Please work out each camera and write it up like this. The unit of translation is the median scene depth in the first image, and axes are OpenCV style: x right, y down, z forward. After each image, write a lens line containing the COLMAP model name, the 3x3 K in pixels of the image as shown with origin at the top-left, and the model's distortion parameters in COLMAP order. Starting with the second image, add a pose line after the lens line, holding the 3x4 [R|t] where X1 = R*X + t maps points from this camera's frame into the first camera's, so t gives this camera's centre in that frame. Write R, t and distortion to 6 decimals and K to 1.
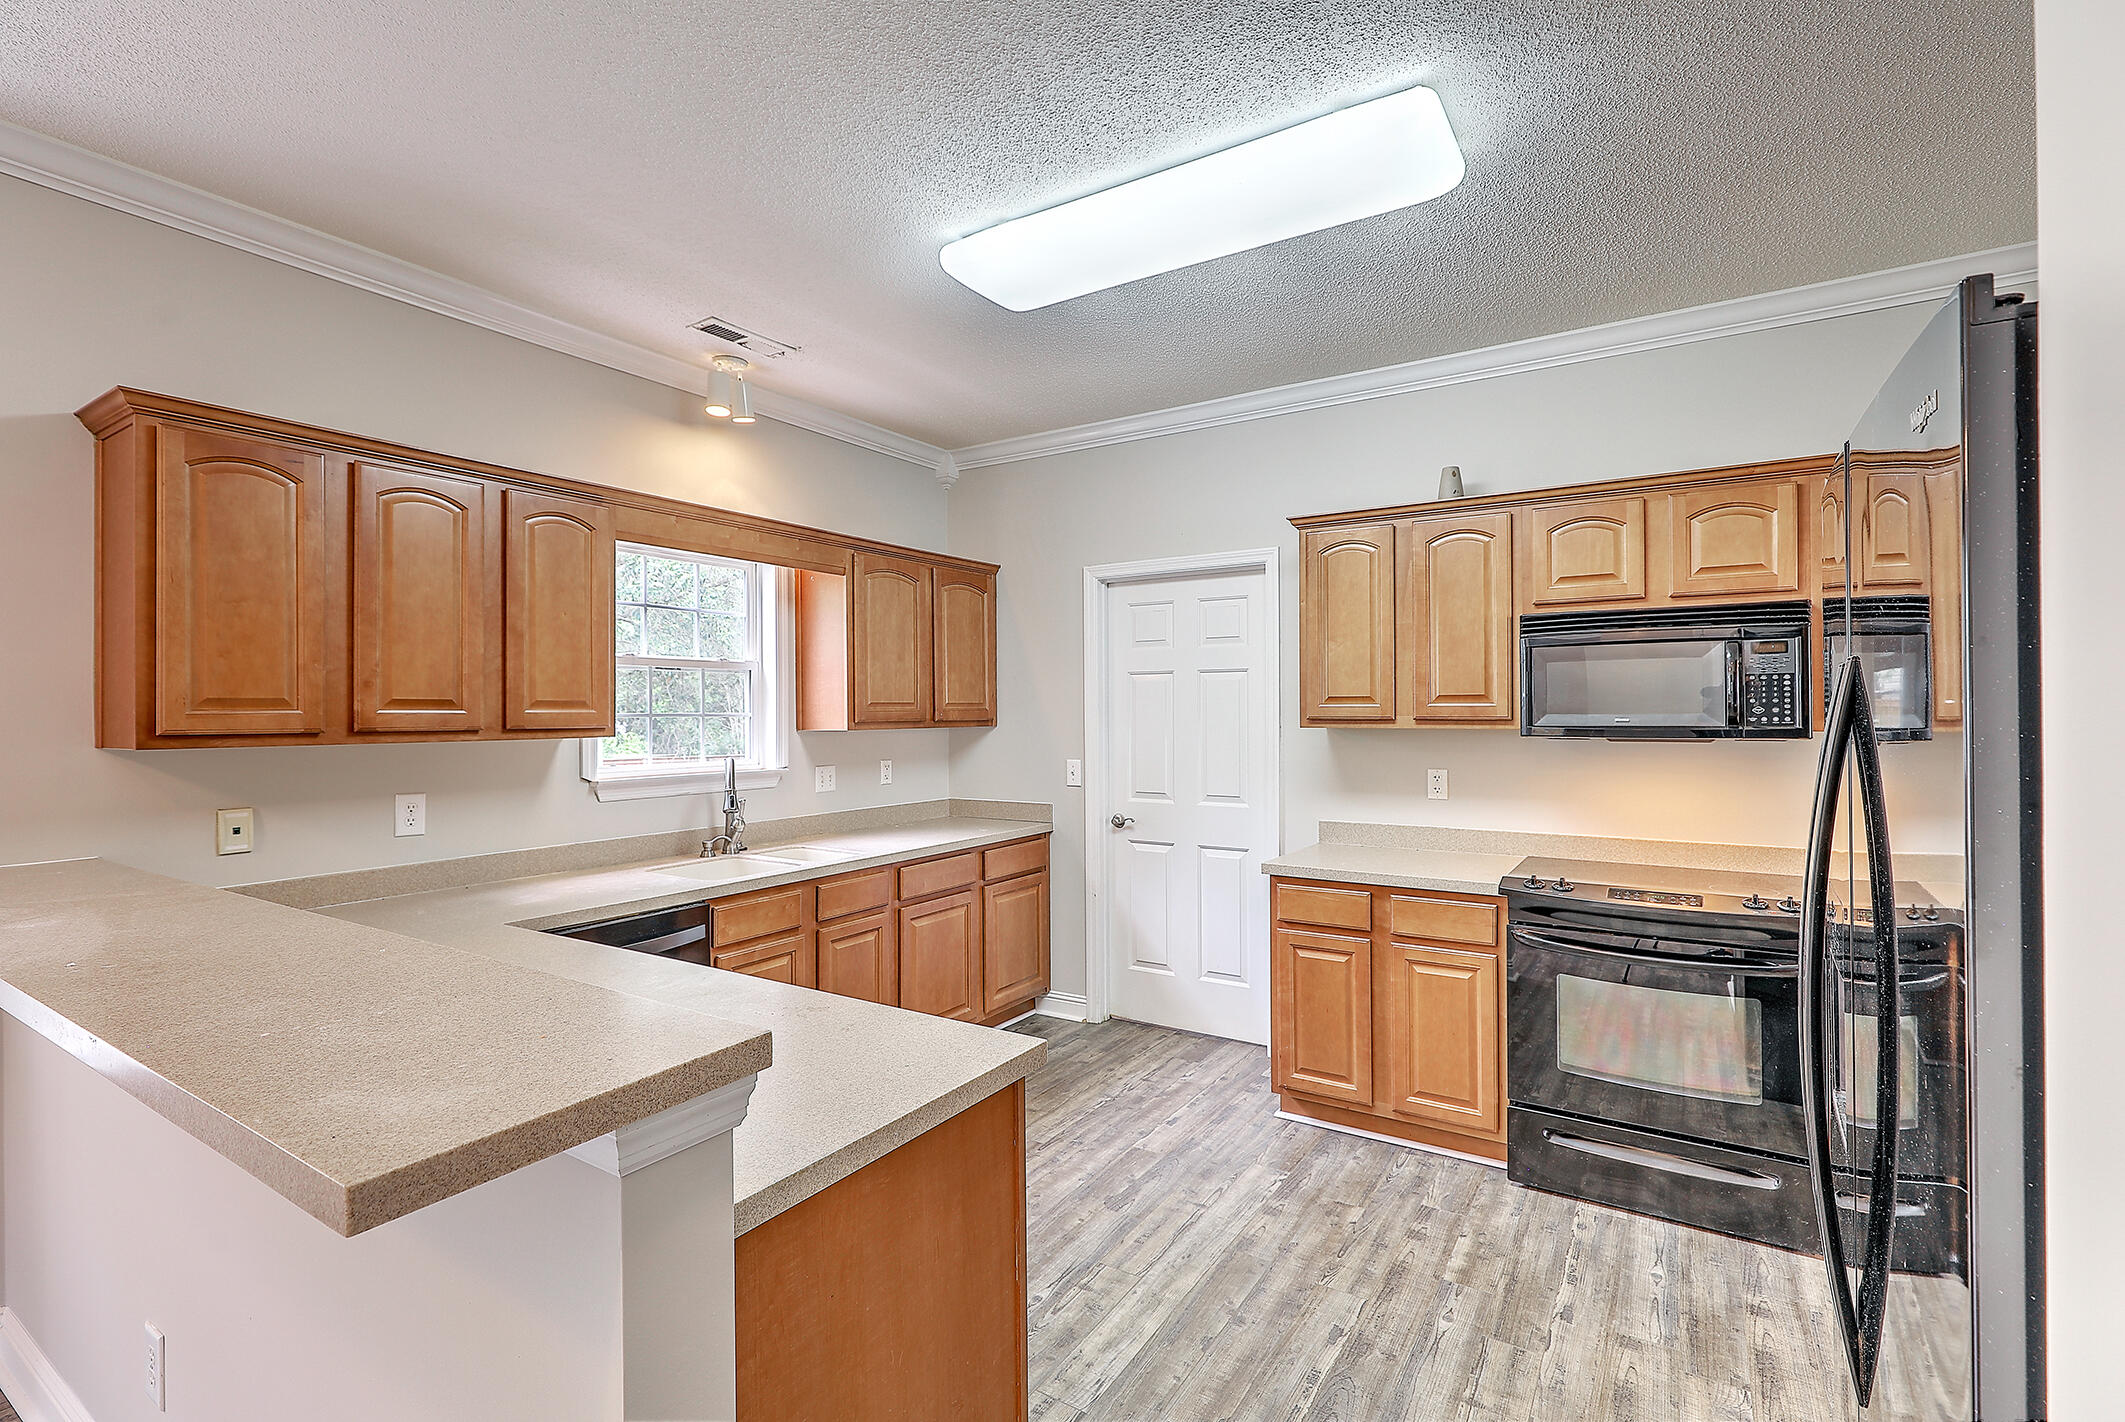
lens RADIAL K [[966.8, 0, 1070.3], [0, 966.8, 711.9], [0, 0, 1]] dist [0.002682, 0.000501]
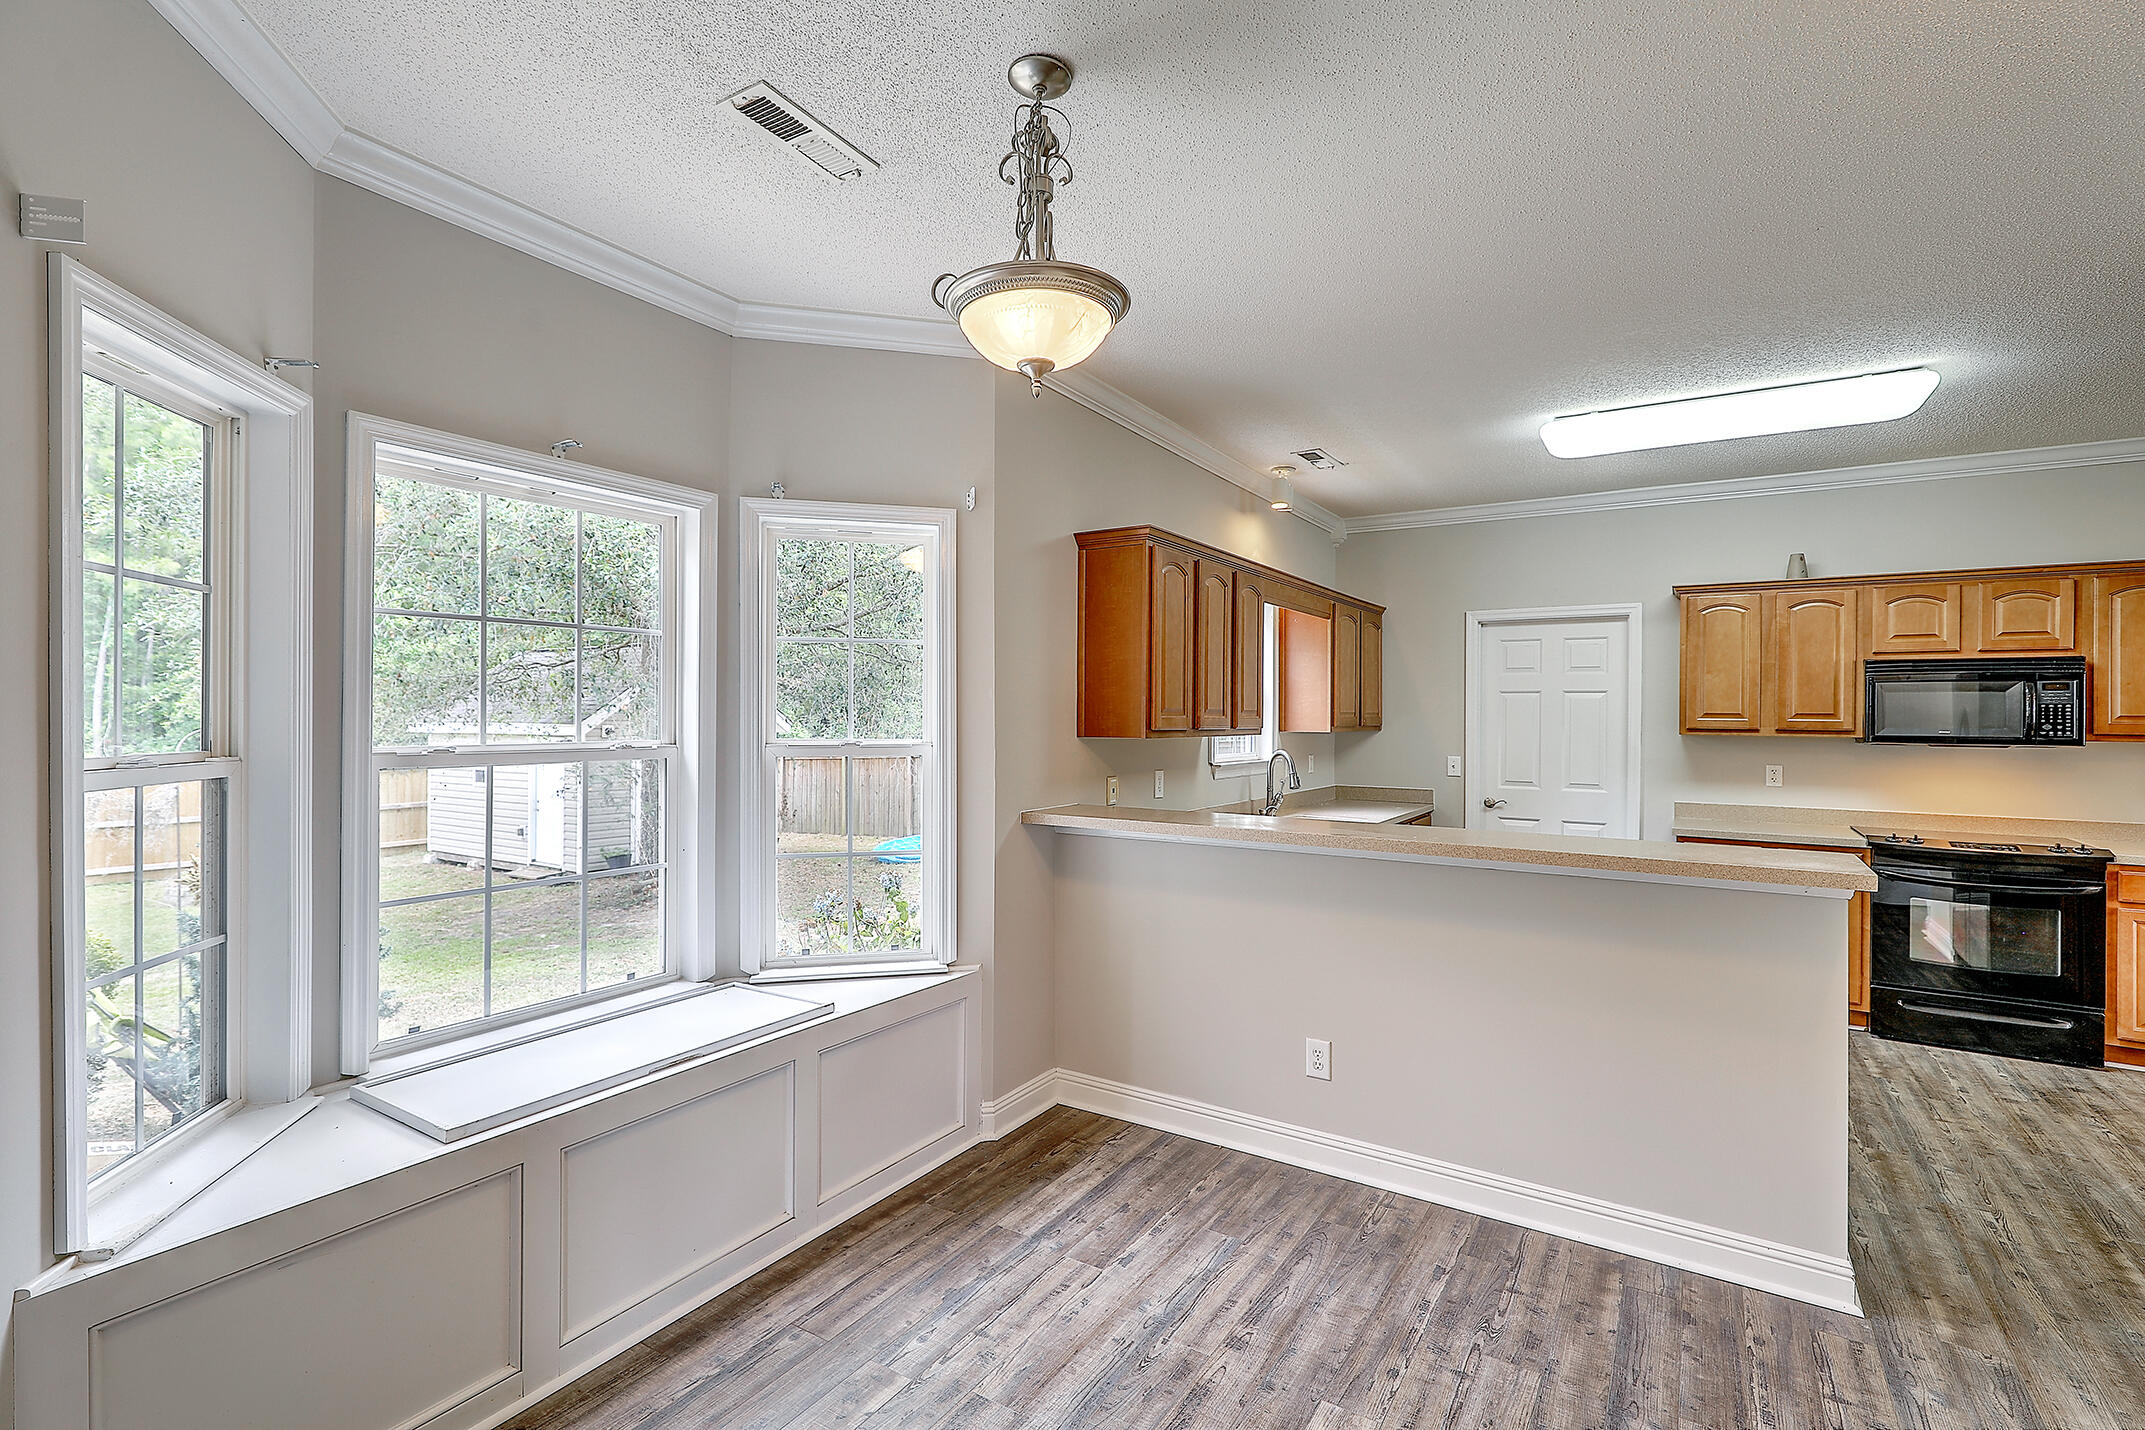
lens RADIAL K [[975.9, 0, 1088.5], [0, 975.9, 717.8], [0, 0, 1]] dist [0.002682, 0.000501]
pose [[0.999841, 0.013237, 0.011925, -0.709664], [-0.013262, 0.999910, 0.002042, 0.000484], [-0.011896, -0.002200, 0.999927, -0.459182]]
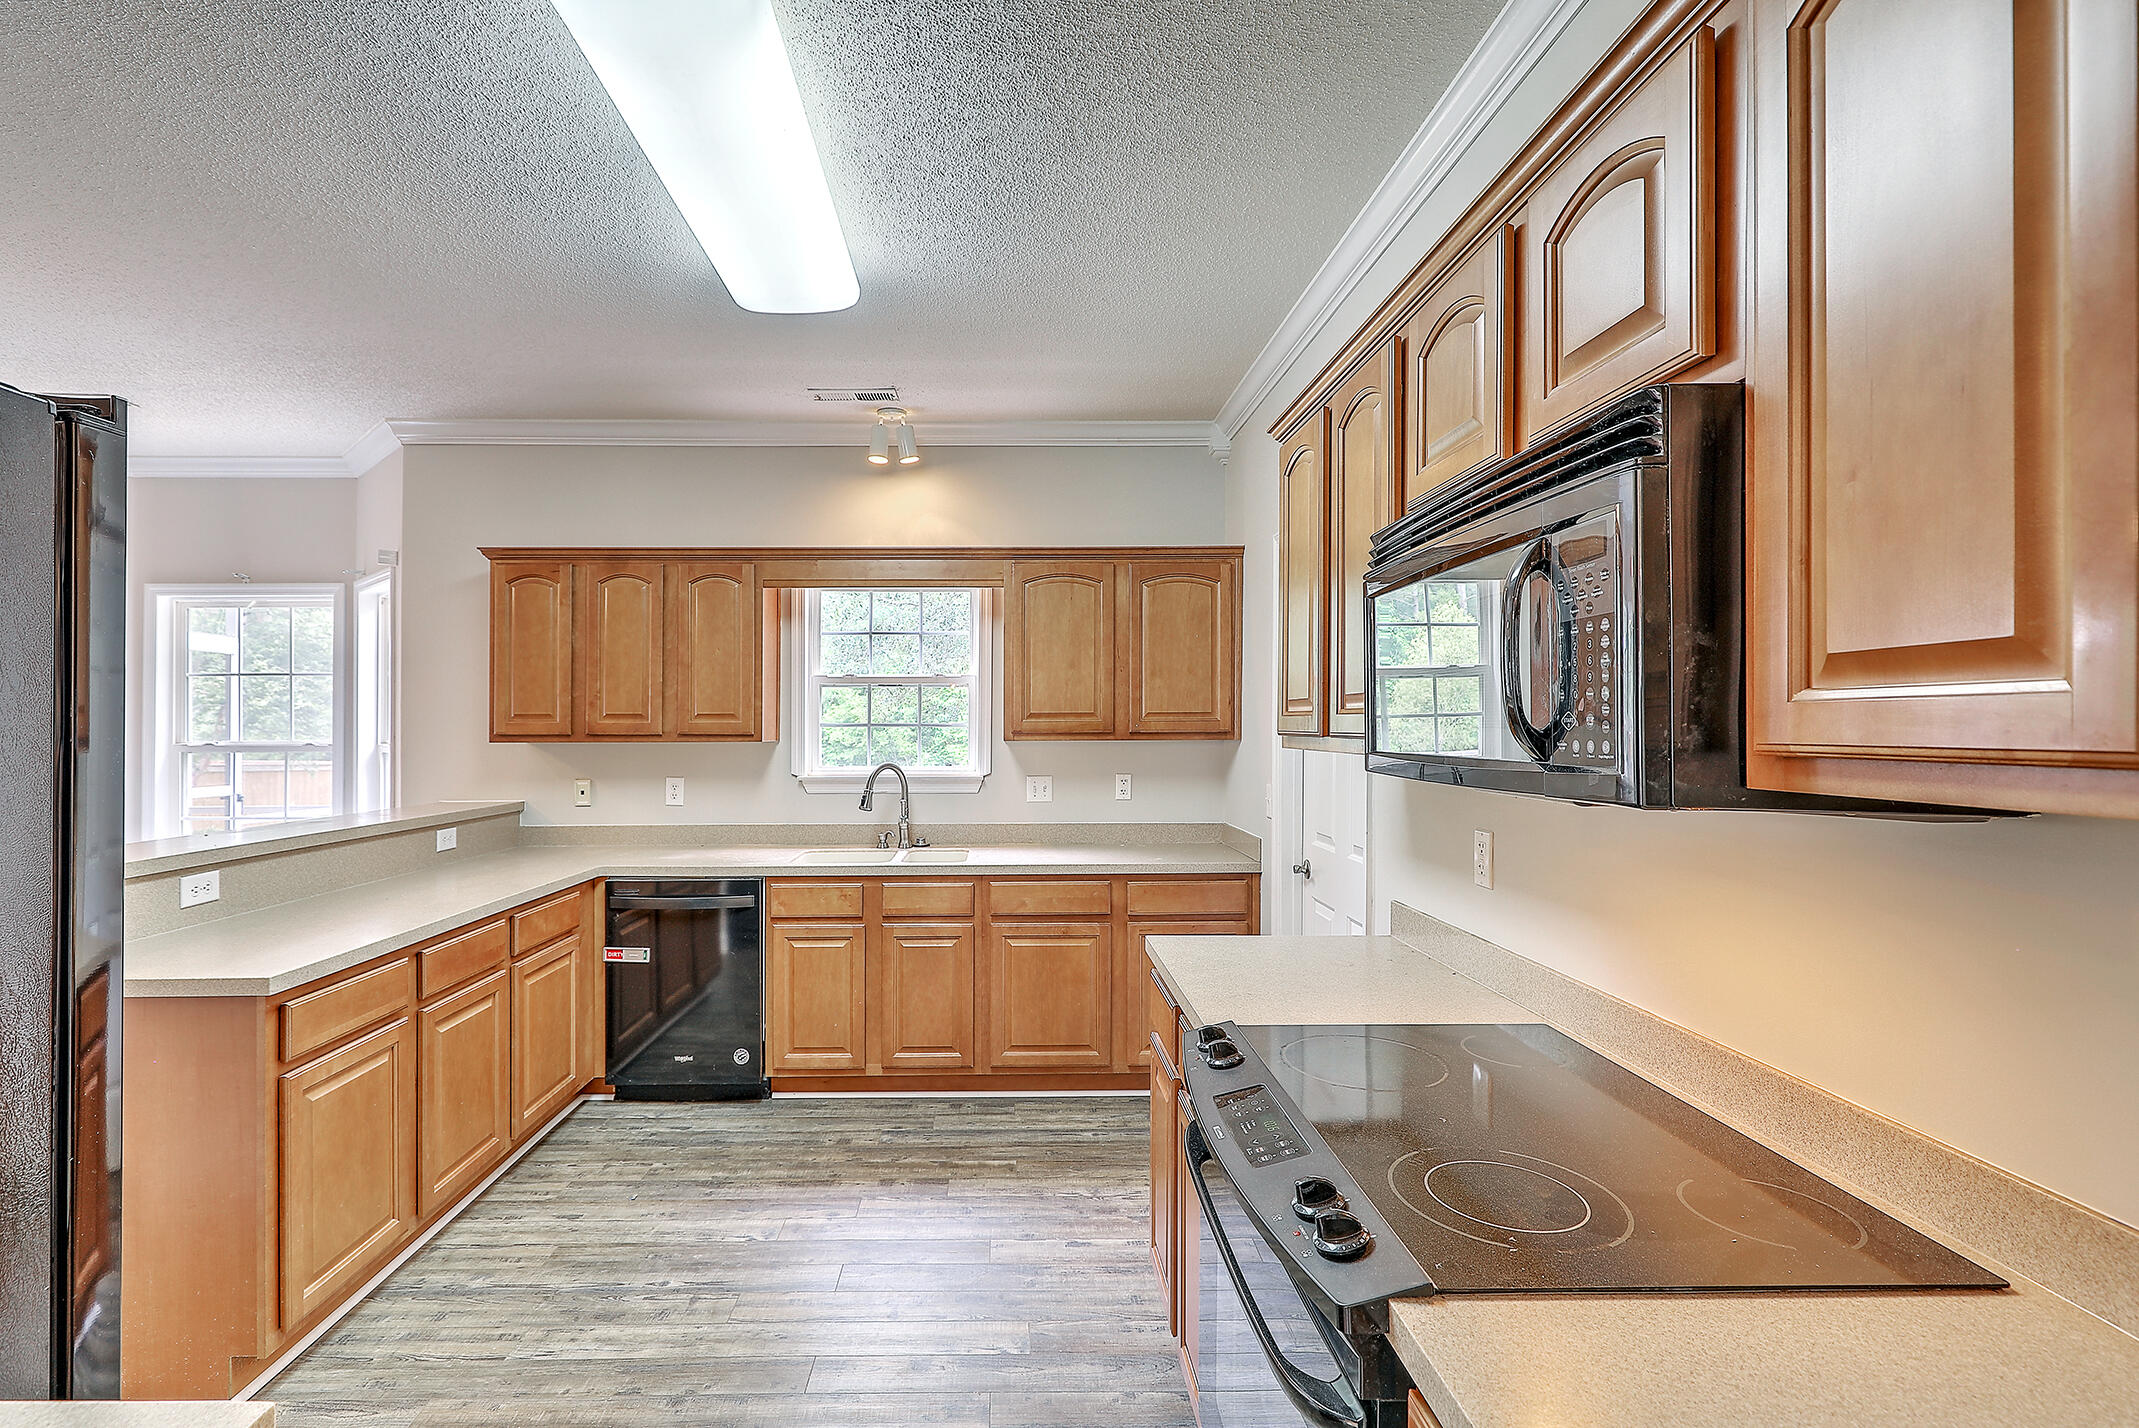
lens RADIAL K [[1028.1, 0, 1068.1], [0, 1028.1, 724.9], [0, 0, 1]] dist [0.000197, -0.000162]
pose [[0.541042, 0.003394, -0.840989, 0.858037], [-0.000555, 0.999993, 0.003679, -0.001355], [0.840995, -0.001523, 0.541040, 0.579721]]
